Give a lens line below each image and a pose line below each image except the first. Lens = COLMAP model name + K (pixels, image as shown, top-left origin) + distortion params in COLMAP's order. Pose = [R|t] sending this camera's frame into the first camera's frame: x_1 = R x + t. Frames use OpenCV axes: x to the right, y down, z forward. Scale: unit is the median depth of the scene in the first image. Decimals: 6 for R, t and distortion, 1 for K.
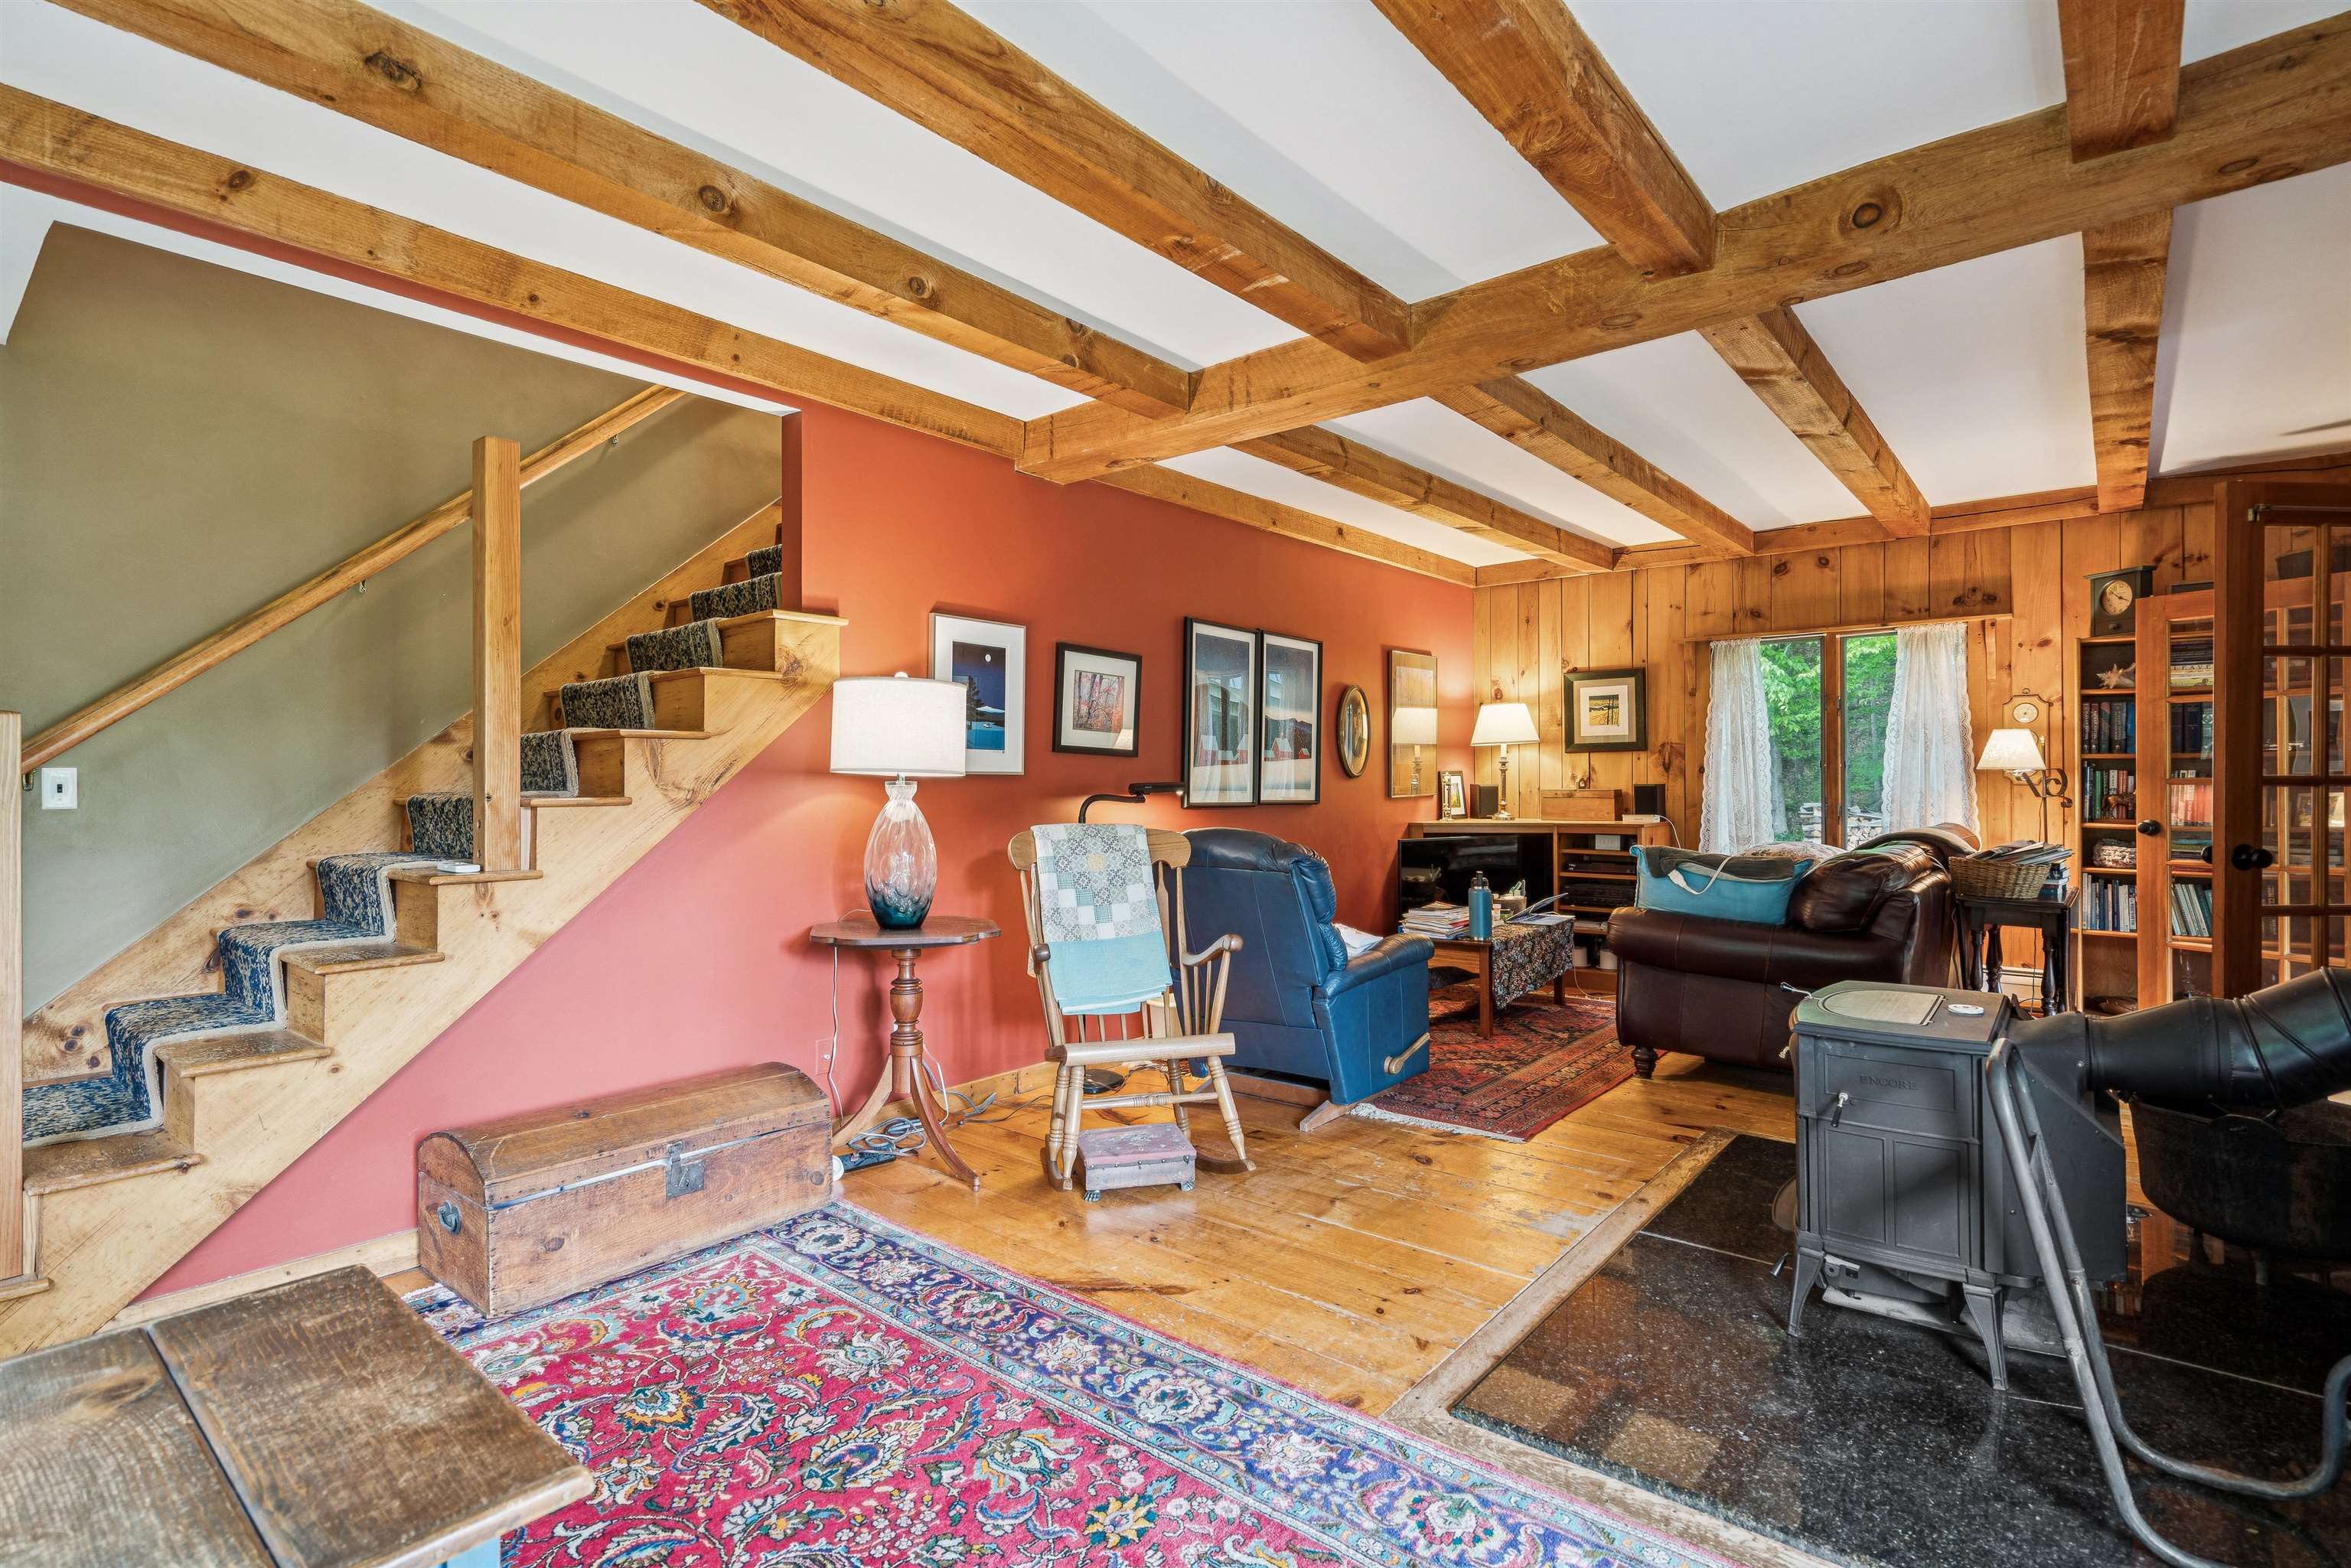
lens RADIAL K [[1129.3, 0, 1171.7], [0, 1129.3, 780.6], [0, 0, 1]] dist [-0.000895, 0.000005]
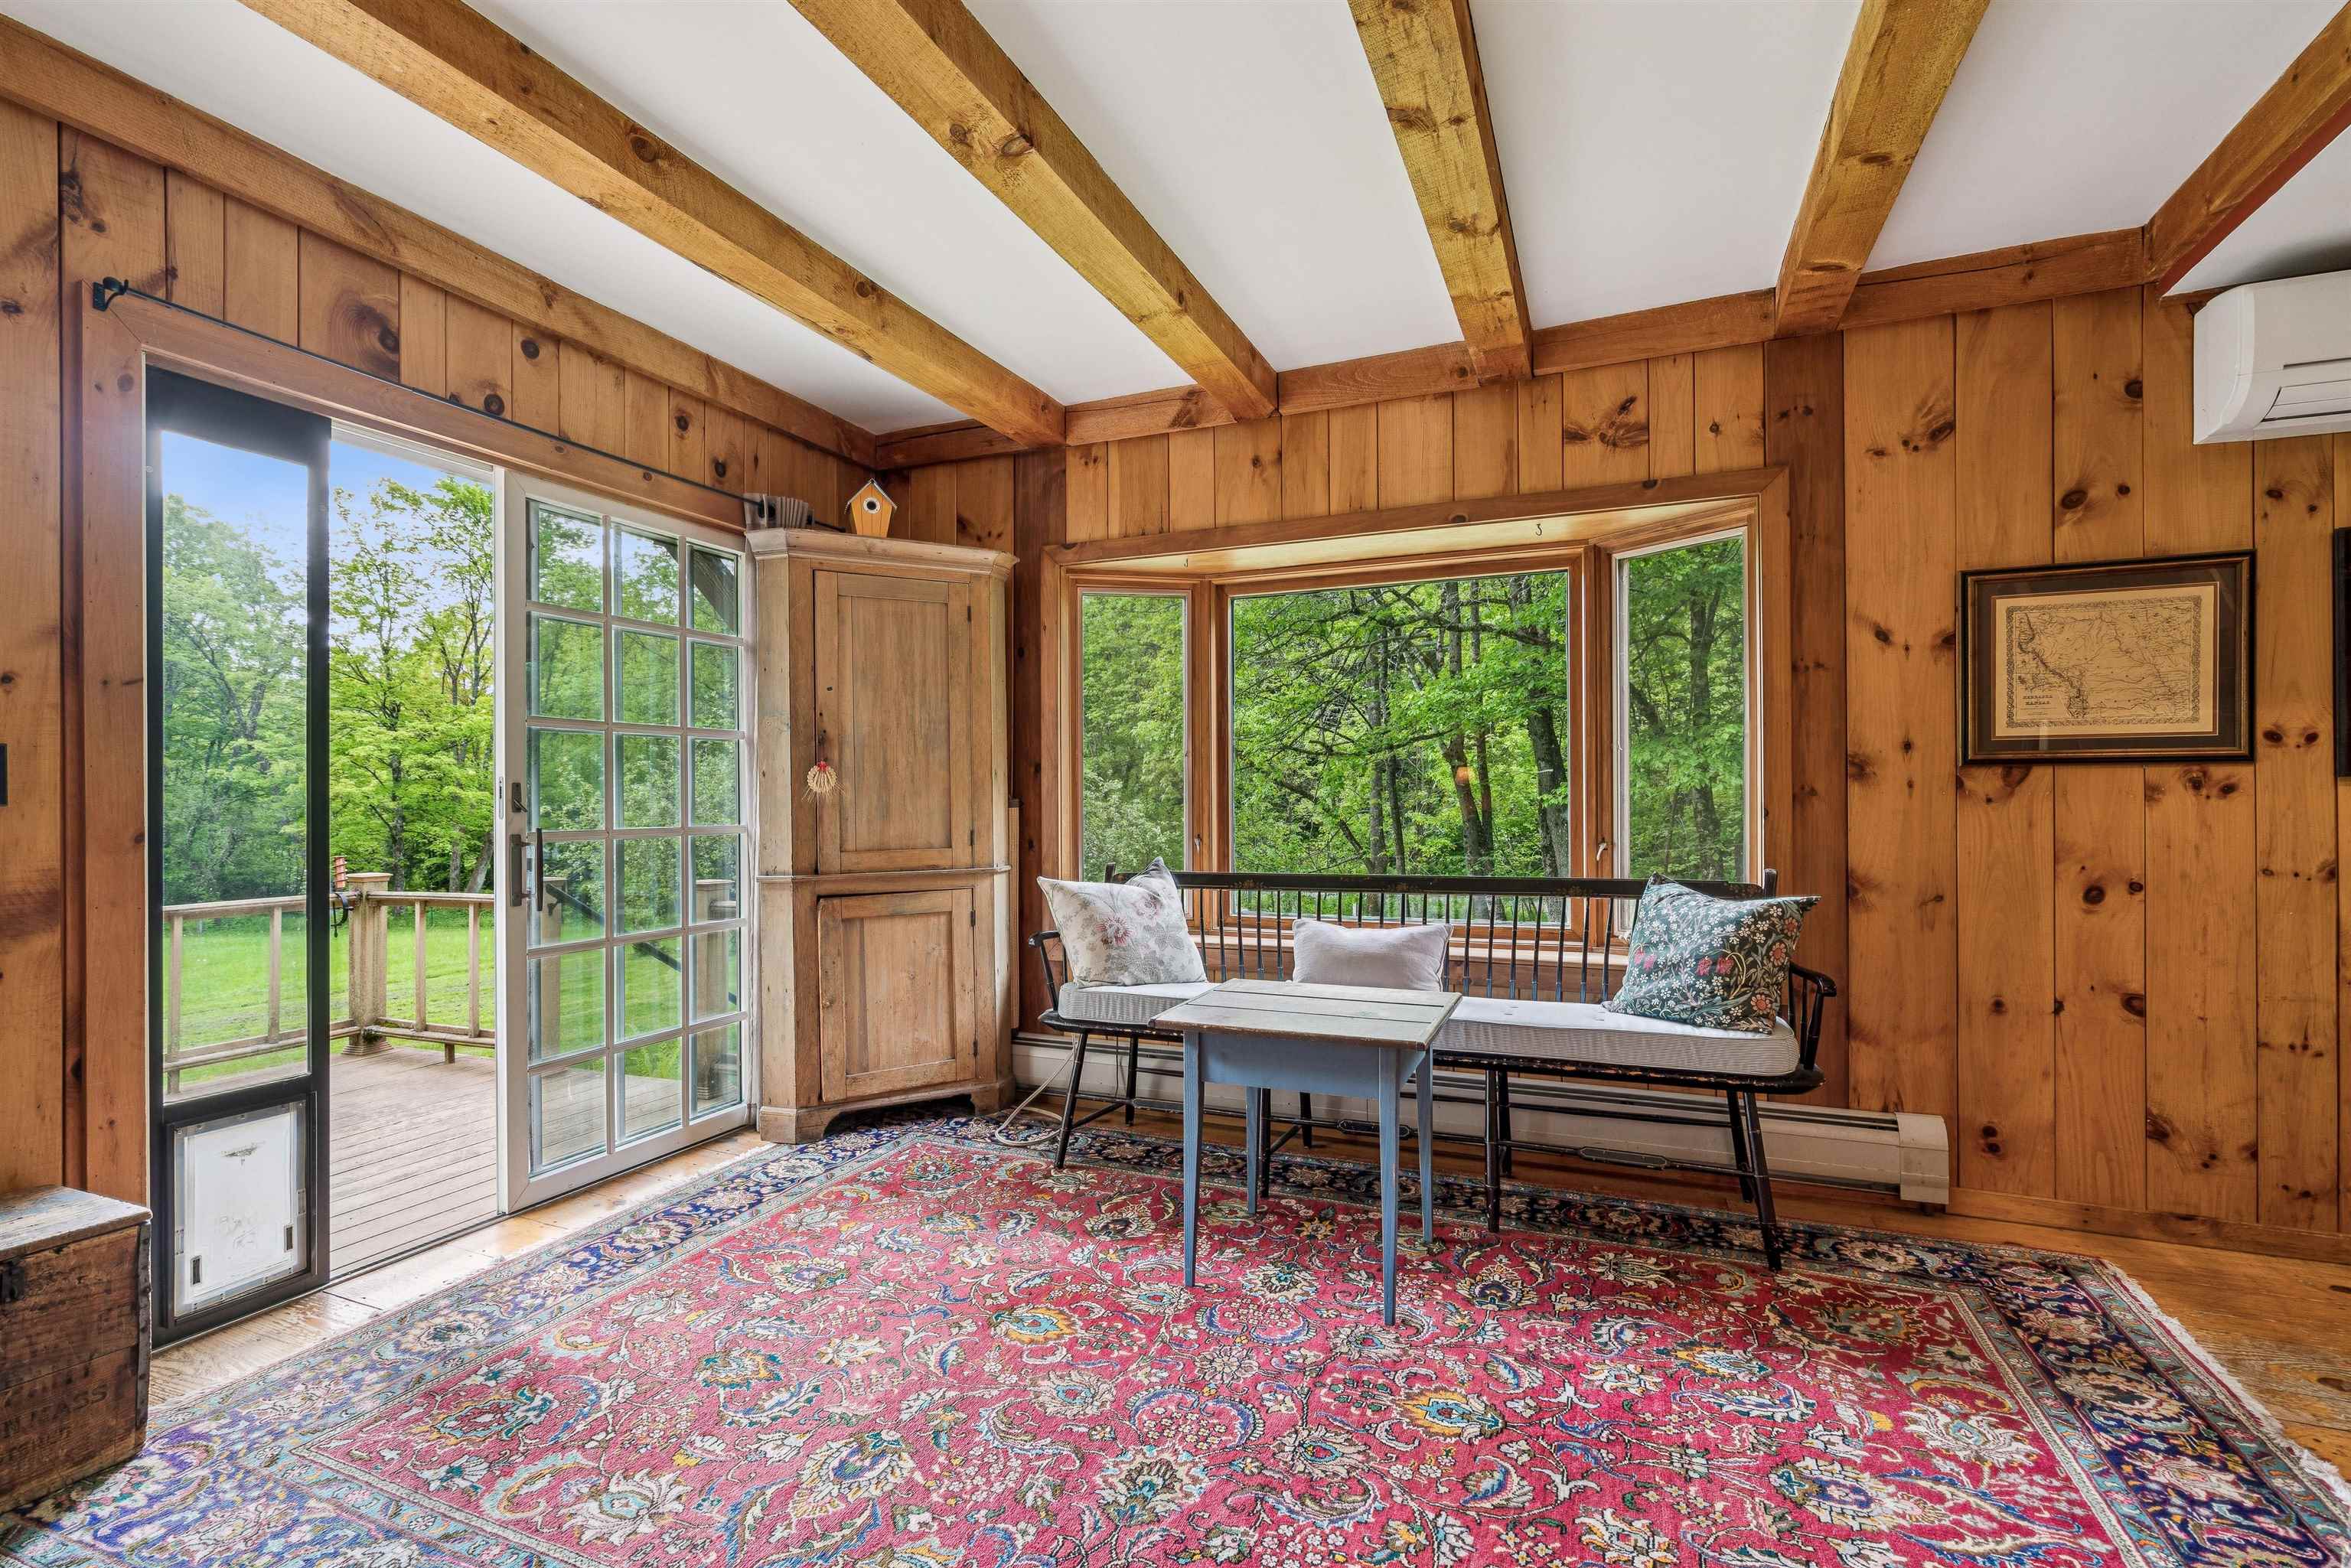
lens RADIAL K [[1054.1, 0, 1174.4], [0, 1054.1, 791.0], [0, 0, 1]] dist [-0.010129, 0.004252]
pose [[-0.952427, 0.006163, -0.304703, 0.082766], [0.008440, 0.999945, -0.006157, 0.021006], [0.304649, -0.008436, -0.952427, 1.322183]]
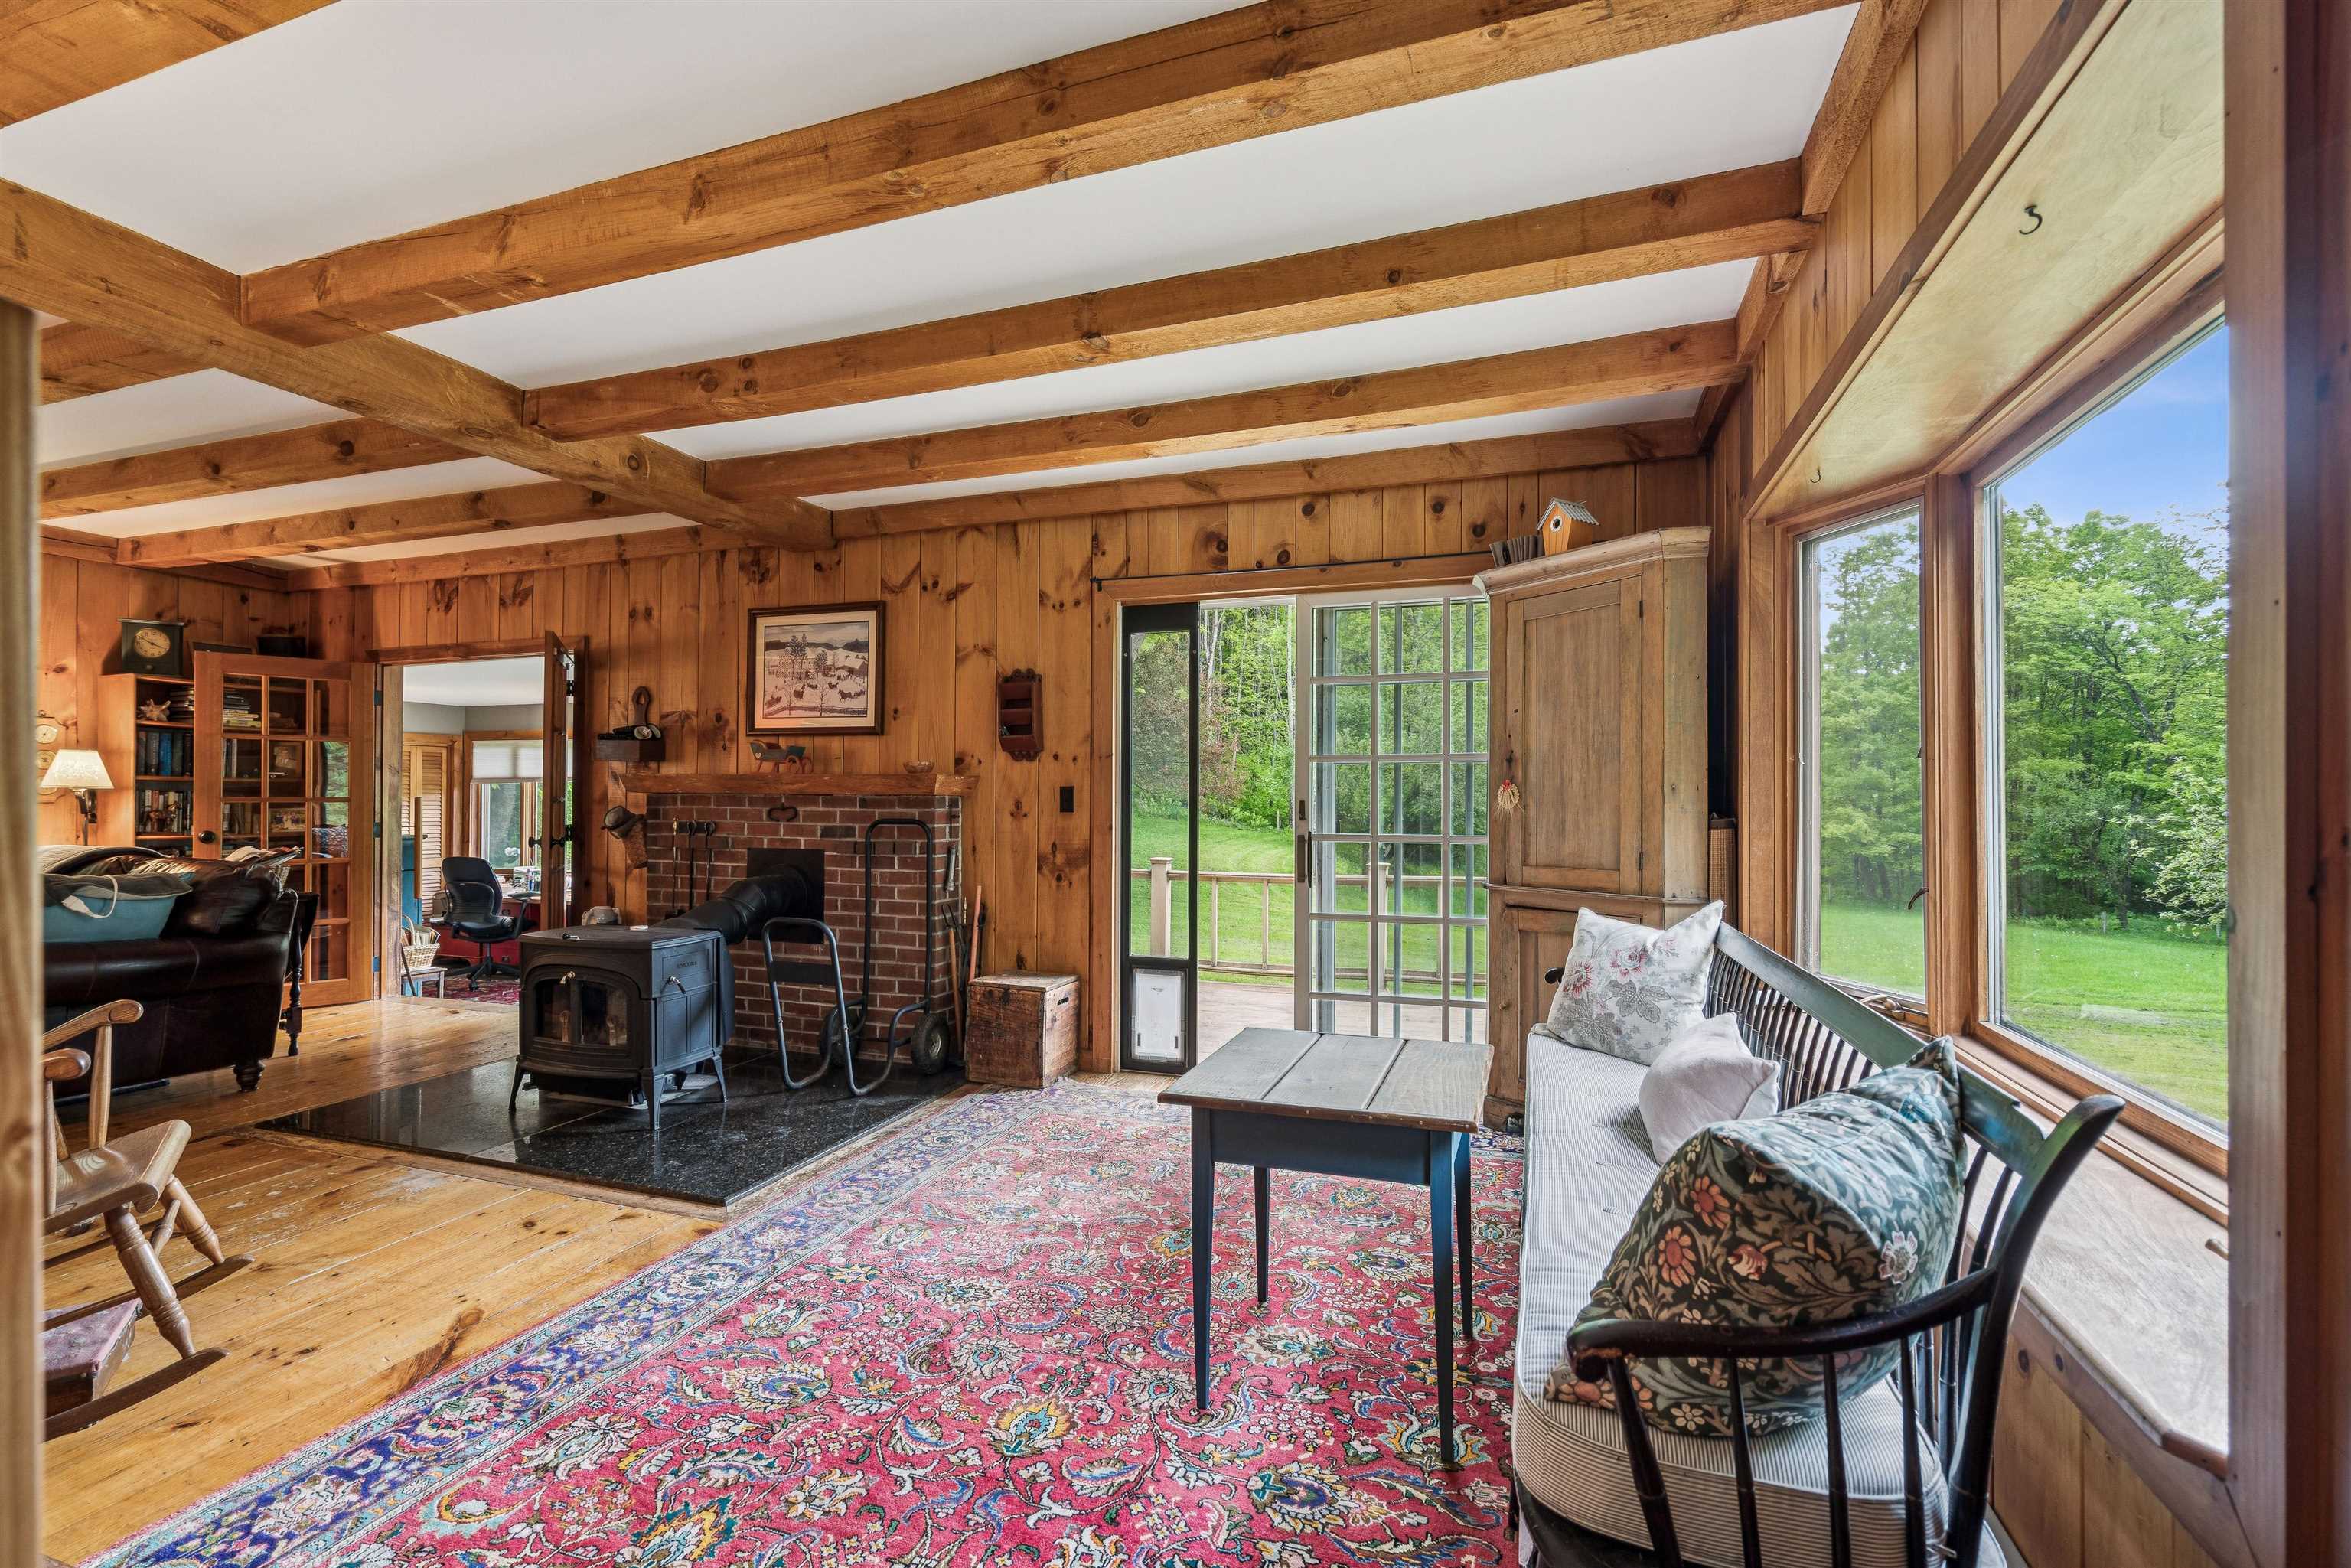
lens RADIAL K [[1054.1, 0, 1175.6], [0, 1054.1, 788.0], [0, 0, 1]] dist [-0.010129, 0.004252]
pose [[-0.364655, 0.013996, 0.931037, -1.154281], [-0.002970, 0.999864, -0.016193, 0.006201], [-0.931138, -0.008670, -0.364564, 0.825981]]
